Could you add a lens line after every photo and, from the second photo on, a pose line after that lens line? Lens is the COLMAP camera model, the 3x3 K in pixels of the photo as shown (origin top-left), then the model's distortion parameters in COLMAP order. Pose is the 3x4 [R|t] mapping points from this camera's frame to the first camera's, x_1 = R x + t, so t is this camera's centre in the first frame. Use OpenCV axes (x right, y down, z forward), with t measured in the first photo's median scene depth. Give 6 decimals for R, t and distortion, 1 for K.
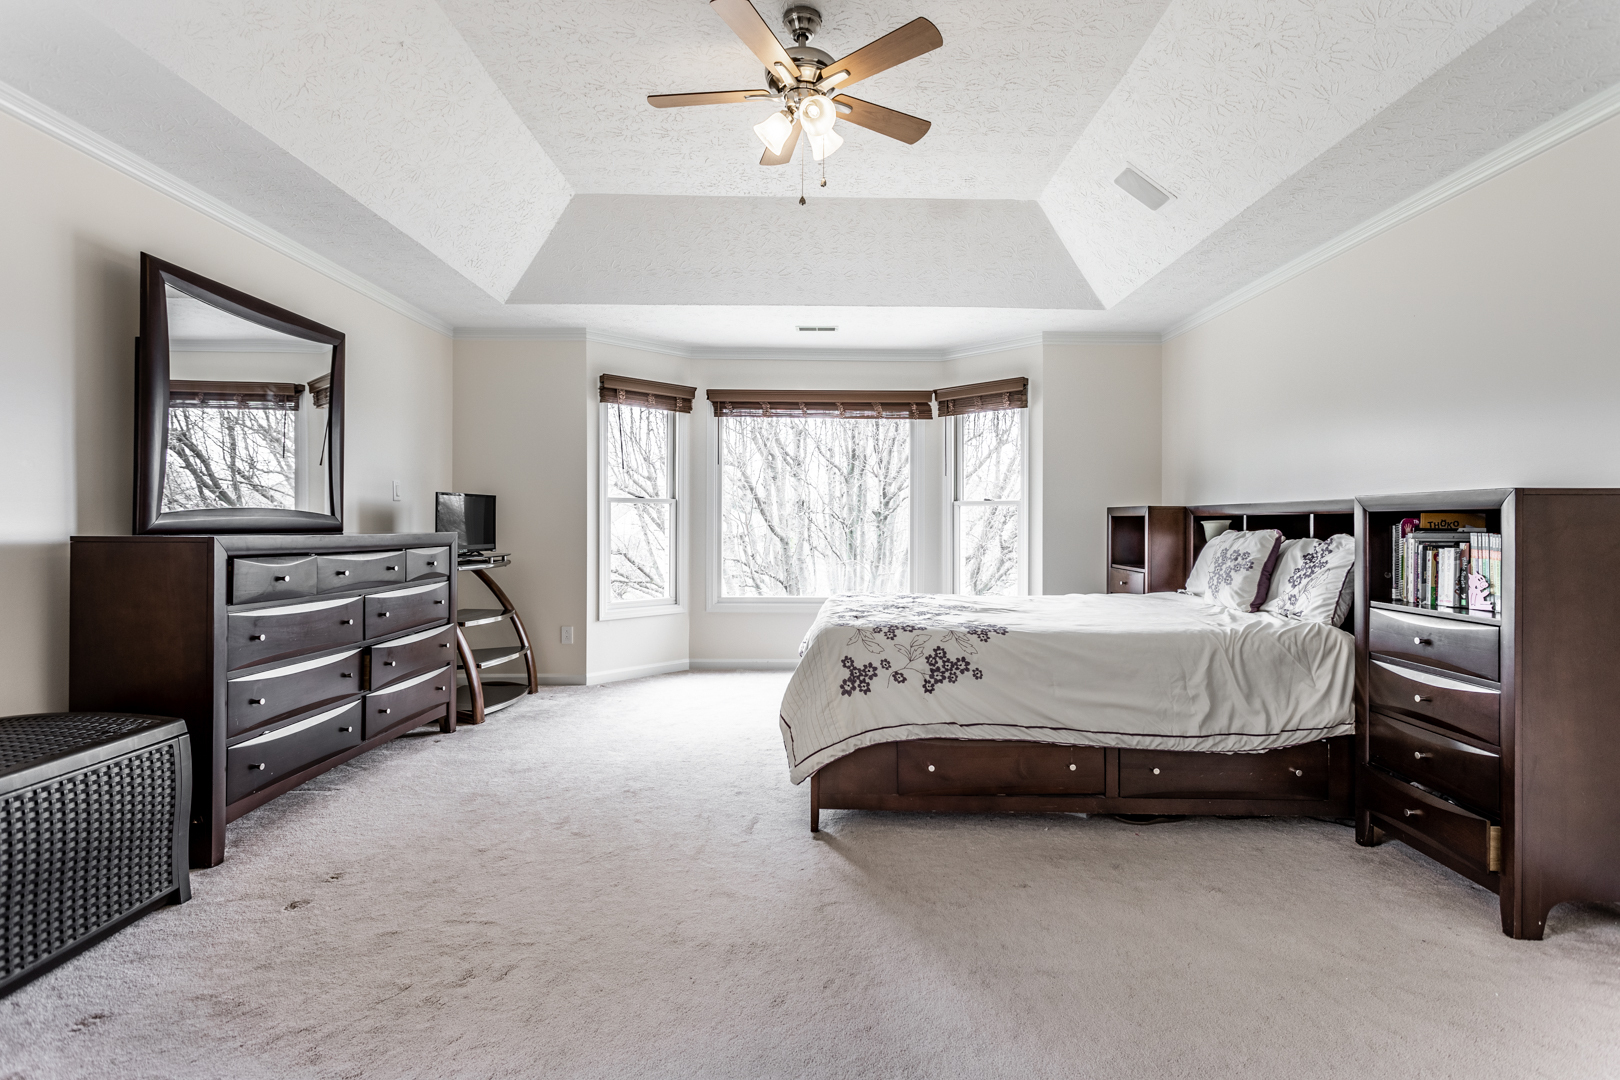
lens RADIAL K [[767.7, 0, 813.2], [0, 767.7, 524.2], [0, 0, 1]] dist [0.002150, 0.000689]
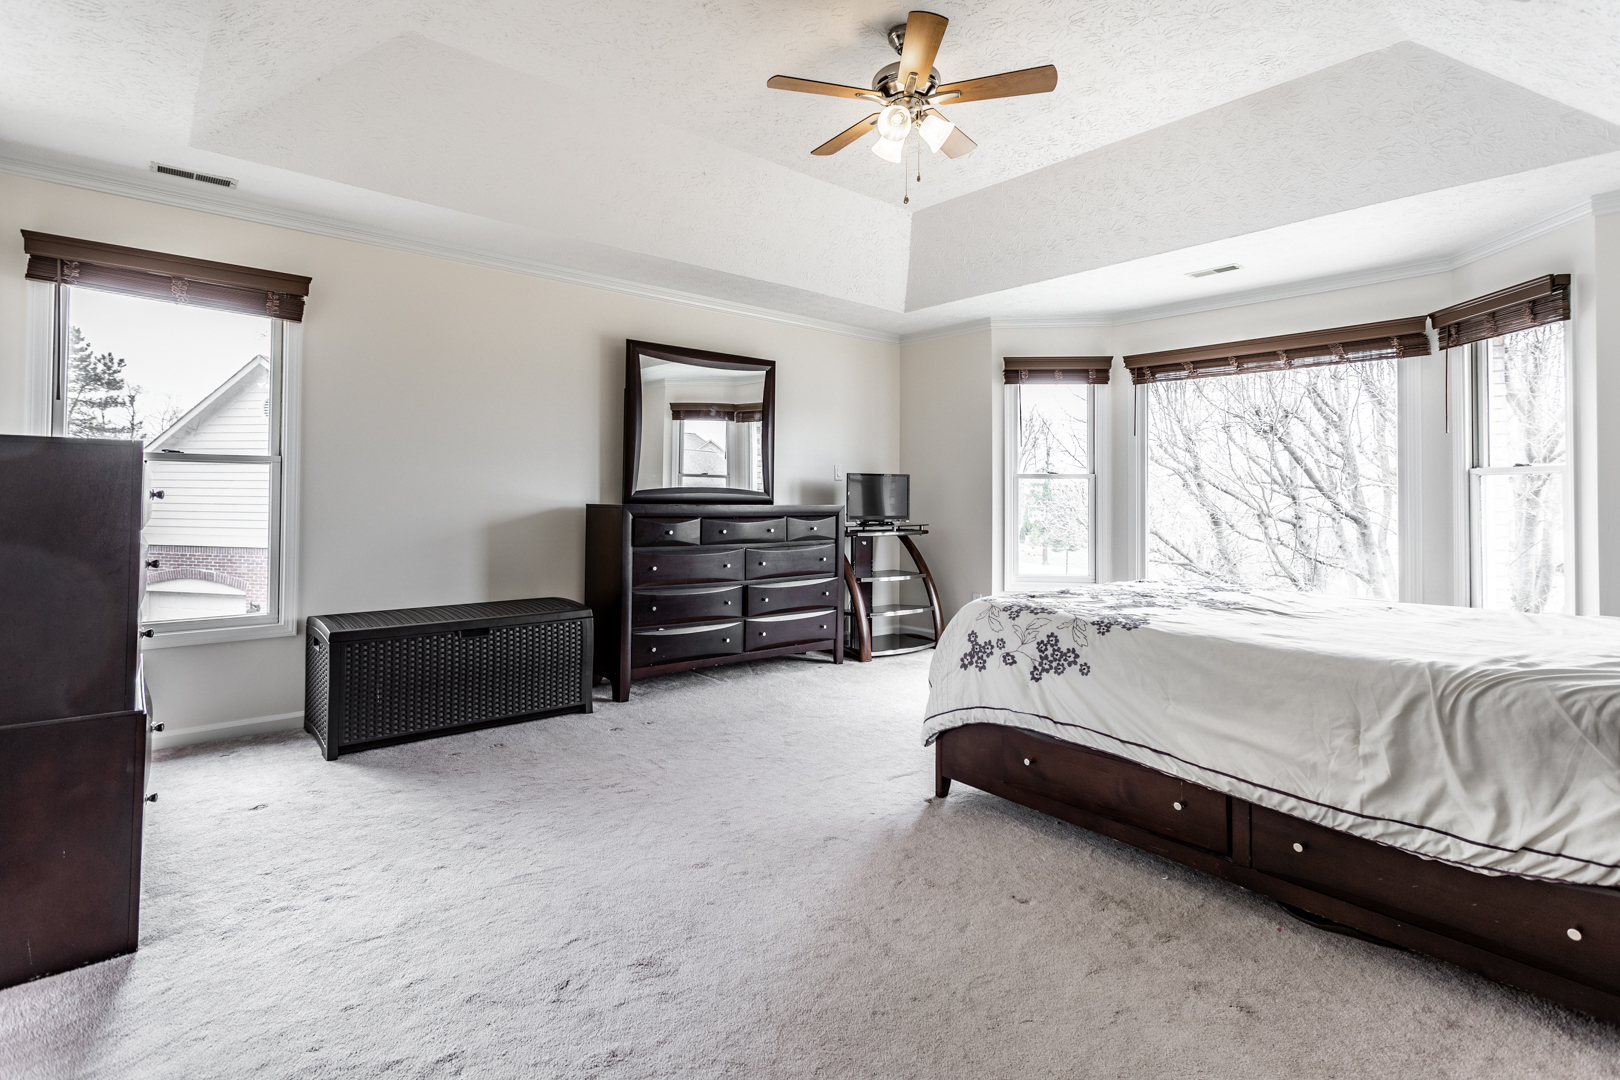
lens RADIAL K [[788.2, 0, 808.6], [0, 788.2, 482.9], [0, 0, 1]] dist [0.000347, 0.000062]
pose [[0.645064, -0.012845, -0.764020, 0.696470], [-0.005414, 0.999757, -0.021379, 0.003241], [0.764109, 0.017928, 0.644838, 0.175514]]
